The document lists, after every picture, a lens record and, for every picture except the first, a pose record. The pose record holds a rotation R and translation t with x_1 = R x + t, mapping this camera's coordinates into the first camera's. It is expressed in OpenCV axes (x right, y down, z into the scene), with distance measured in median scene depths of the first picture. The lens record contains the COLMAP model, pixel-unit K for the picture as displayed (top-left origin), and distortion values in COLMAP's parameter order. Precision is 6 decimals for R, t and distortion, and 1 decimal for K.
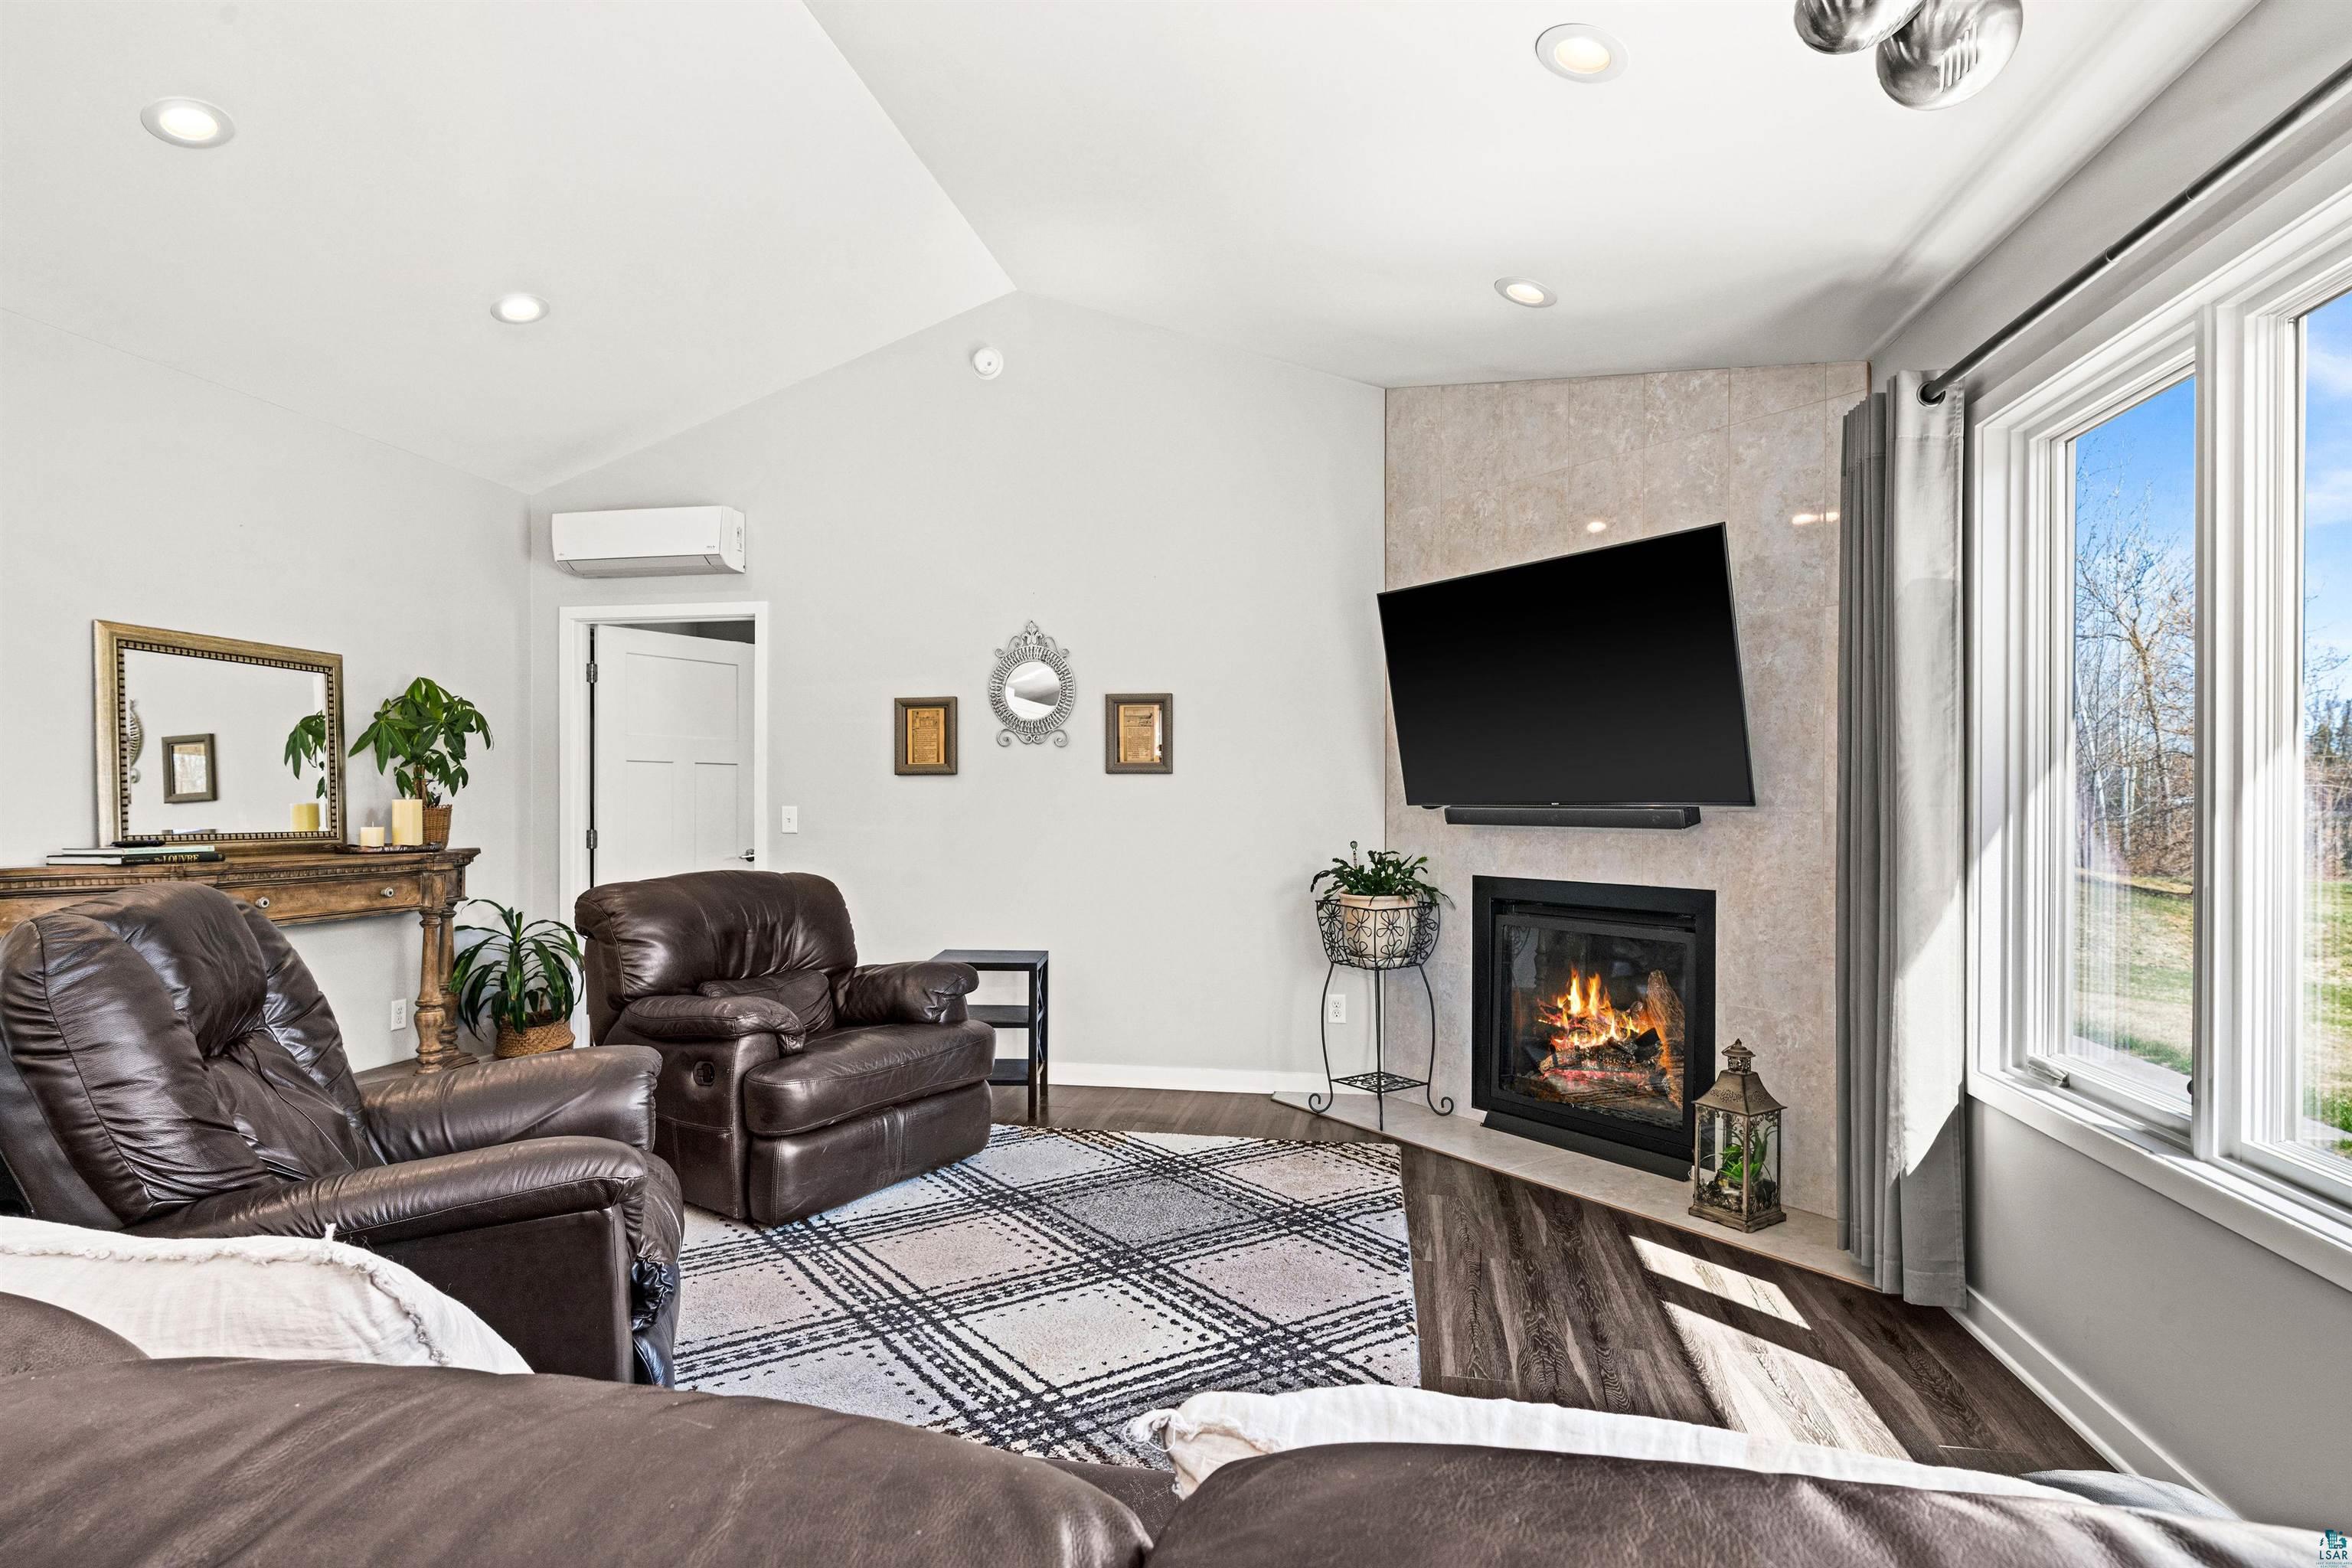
lens RADIAL K [[1234.7, 0, 1175.0], [0, 1234.7, 799.7], [0, 0, 1]] dist [0.001489, -0.000023]
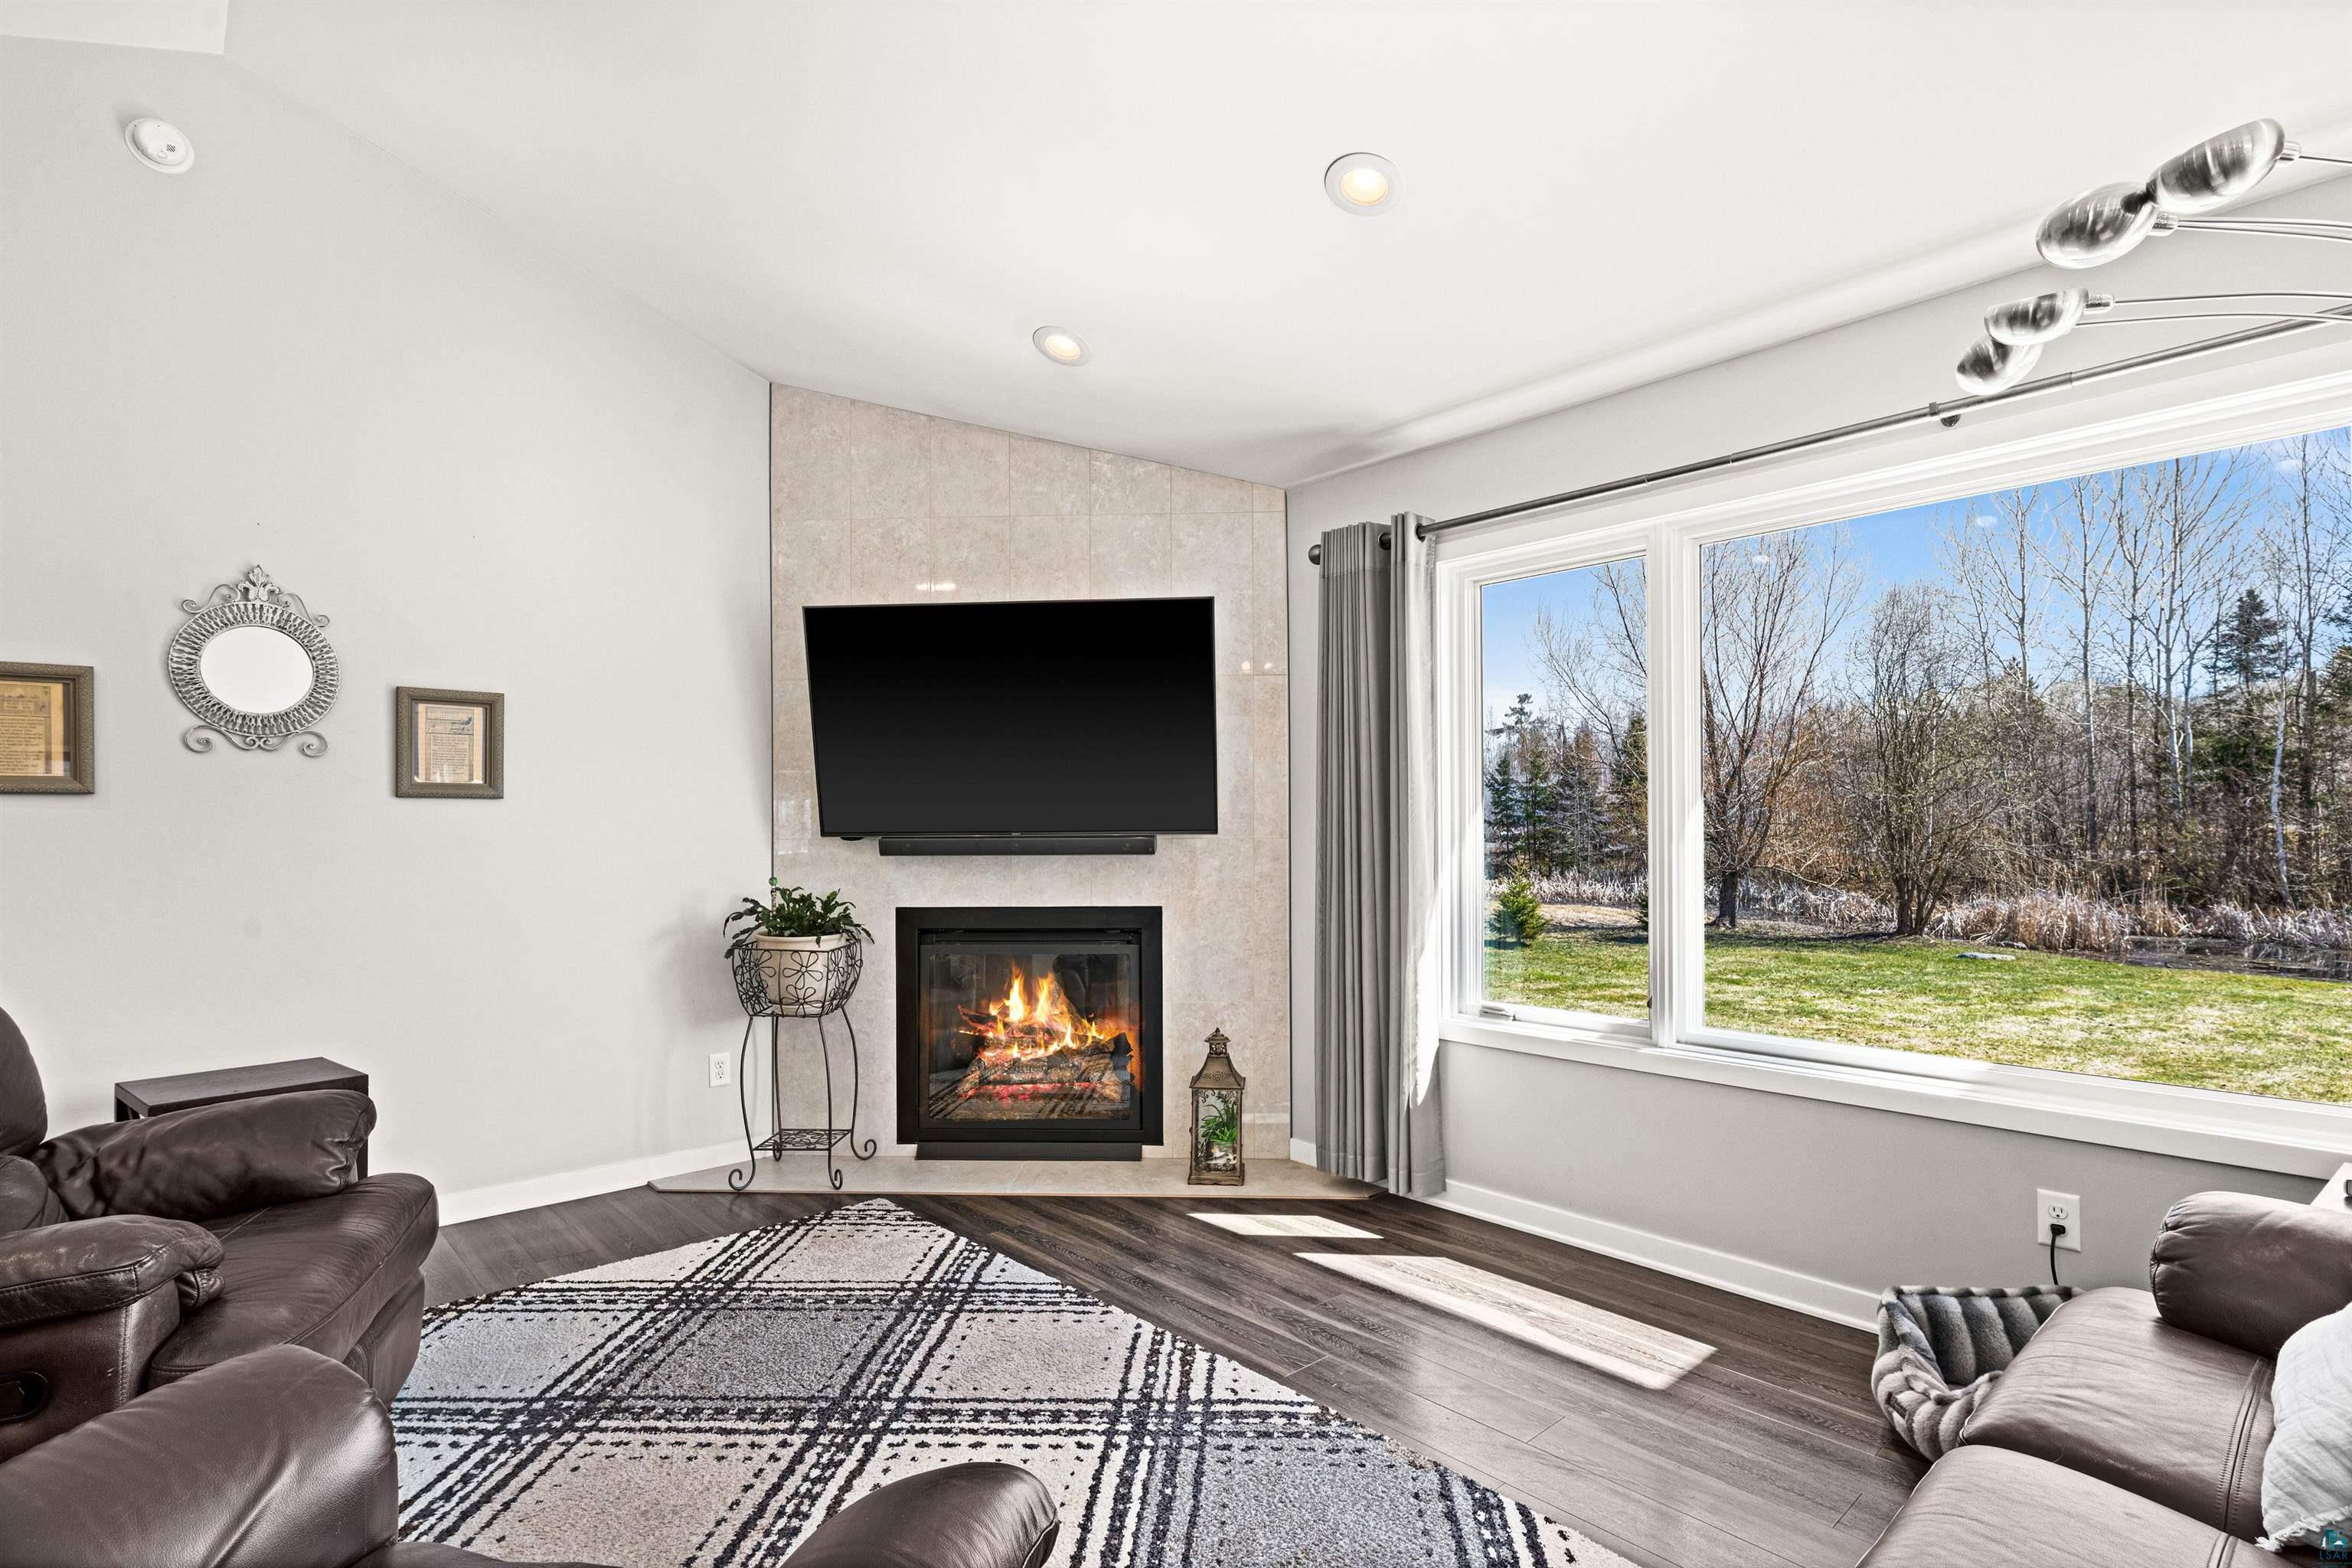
lens RADIAL K [[1144.1, 0, 1170.6], [0, 1144.1, 826.9], [0, 0, 1]] dist [0.010318, 0.001393]
pose [[0.614812, -0.004057, 0.788663, -0.390334], [0.005868, 0.999983, 0.000570, -0.002564], [-0.788652, 0.004278, 0.614825, 0.301991]]
